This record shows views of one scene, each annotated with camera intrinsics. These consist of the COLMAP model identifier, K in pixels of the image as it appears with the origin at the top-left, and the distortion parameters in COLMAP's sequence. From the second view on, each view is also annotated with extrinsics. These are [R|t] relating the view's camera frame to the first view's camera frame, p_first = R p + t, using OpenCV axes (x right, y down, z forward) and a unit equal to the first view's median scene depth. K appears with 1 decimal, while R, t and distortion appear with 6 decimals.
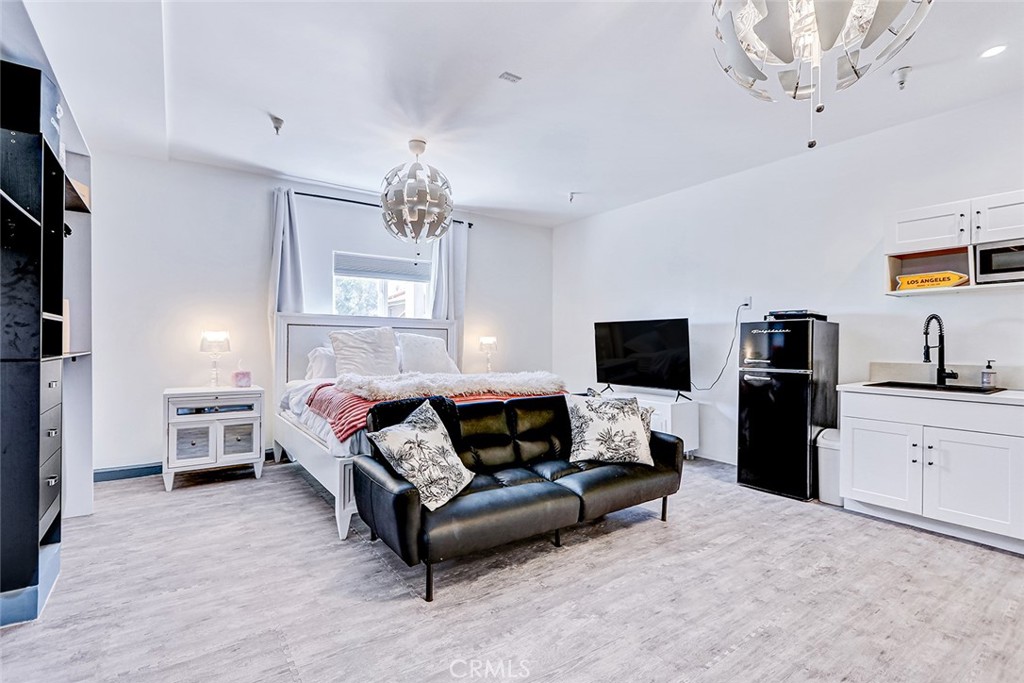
lens RADIAL K [[473.3, 0, 512.0], [0, 473.3, 341.5], [0, 0, 1]] dist [0.000241, -0.000114]
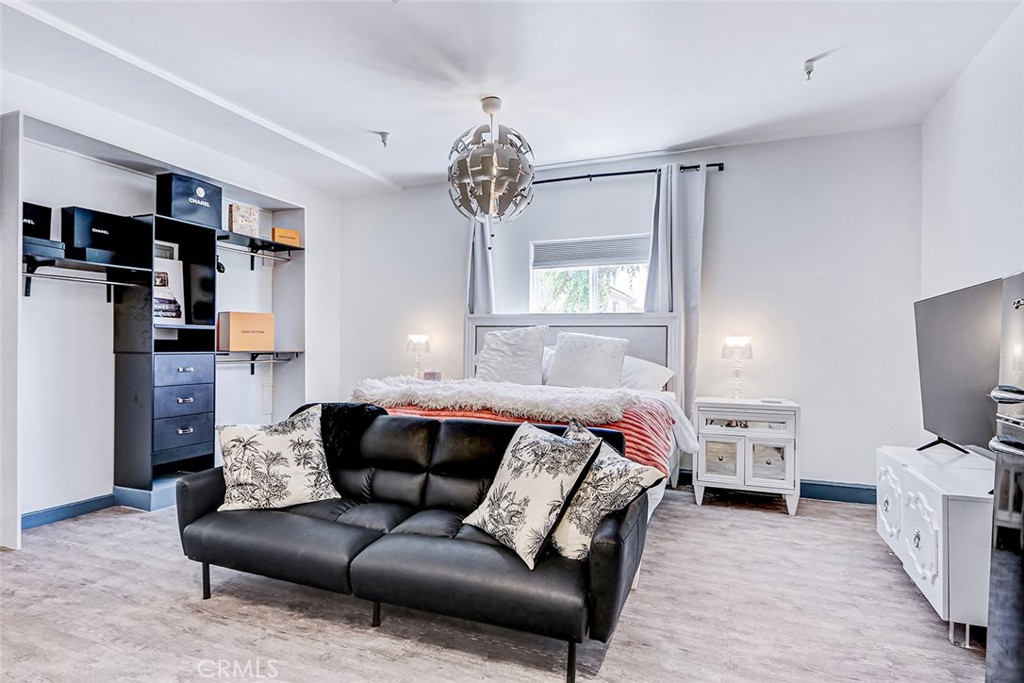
lens RADIAL K [[582.9, 0, 512.0], [0, 582.9, 341.5], [0, 0, 1]] dist [-0.001462, -0.000083]
pose [[0.519387, -0.009371, -0.854488, 0.759833], [-0.000412, 0.999937, -0.011217, 0.011359], [0.854539, 0.006178, 0.519351, 0.568412]]
